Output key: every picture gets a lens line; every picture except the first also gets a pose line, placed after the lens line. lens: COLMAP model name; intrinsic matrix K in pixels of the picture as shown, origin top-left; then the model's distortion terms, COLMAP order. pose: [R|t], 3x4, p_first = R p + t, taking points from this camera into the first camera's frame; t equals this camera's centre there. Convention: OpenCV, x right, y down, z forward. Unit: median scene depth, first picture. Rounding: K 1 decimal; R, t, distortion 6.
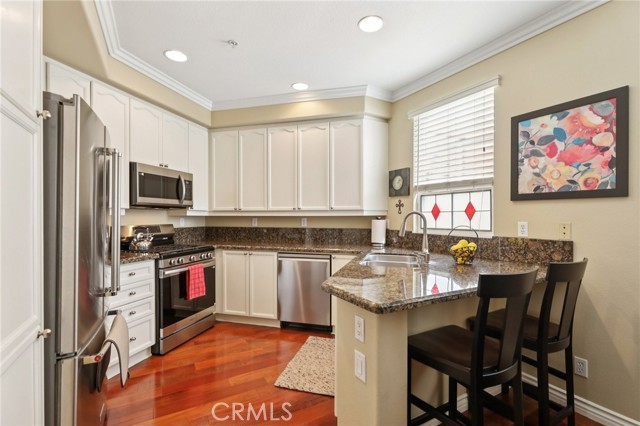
lens RADIAL K [[293.6, 0, 323.7], [0, 293.6, 217.1], [0, 0, 1]] dist [0.006942, -0.001974]
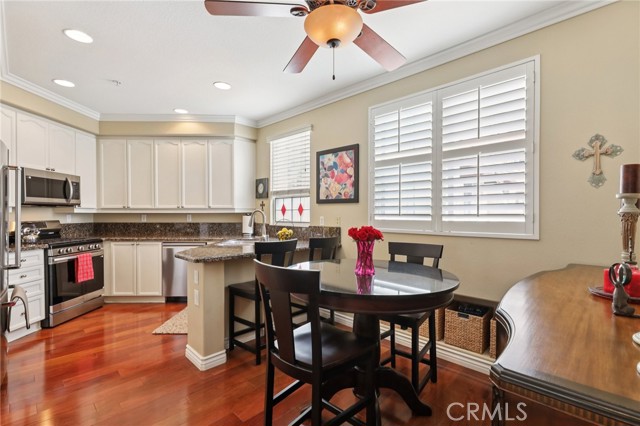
lens RADIAL K [[293.6, 0, 323.9], [0, 293.6, 215.4], [0, 0, 1]] dist [0.006942, -0.001974]
pose [[0.961319, -0.003139, 0.275418, 0.209654], [0.001531, 0.999980, 0.006056, -0.000138], [-0.275432, -0.005400, 0.961305, -0.510077]]
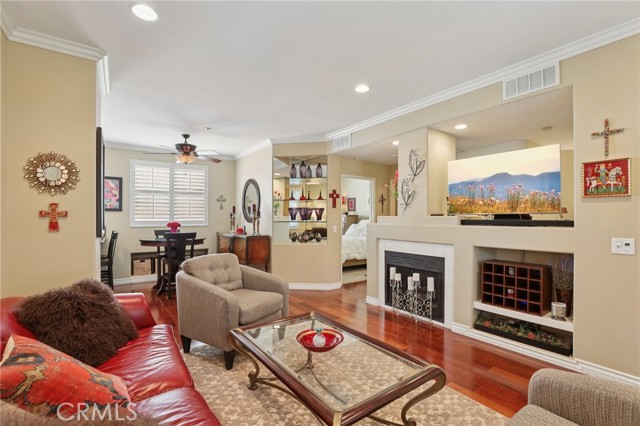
lens RADIAL K [[293.6, 0, 312.8], [0, 293.6, 214.5], [0, 0, 1]] dist [0.006942, -0.001974]
pose [[-0.086885, 0.004956, 0.996206, -1.658069], [-0.001214, 0.999986, -0.005081, -0.013185], [-0.996218, -0.001650, -0.086877, -0.568342]]
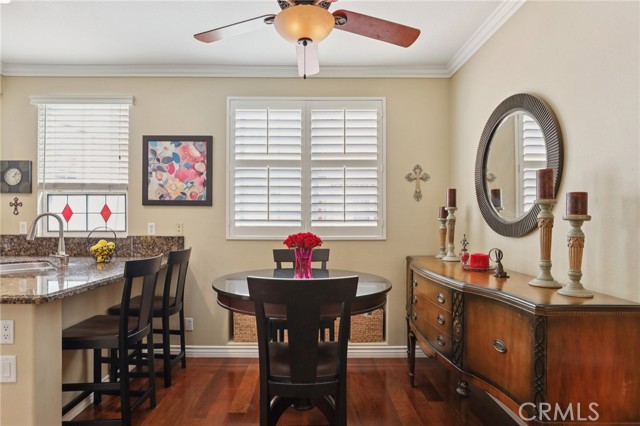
lens RADIAL K [[332.8, 0, 310.6], [0, 332.8, 221.0], [0, 0, 1]] dist [-0.031775, 0.010216]
pose [[0.494061, -0.005672, 0.869409, -0.174589], [-0.002460, 0.999966, 0.007922, -0.003160], [-0.869424, -0.006053, 0.494030, -0.232598]]
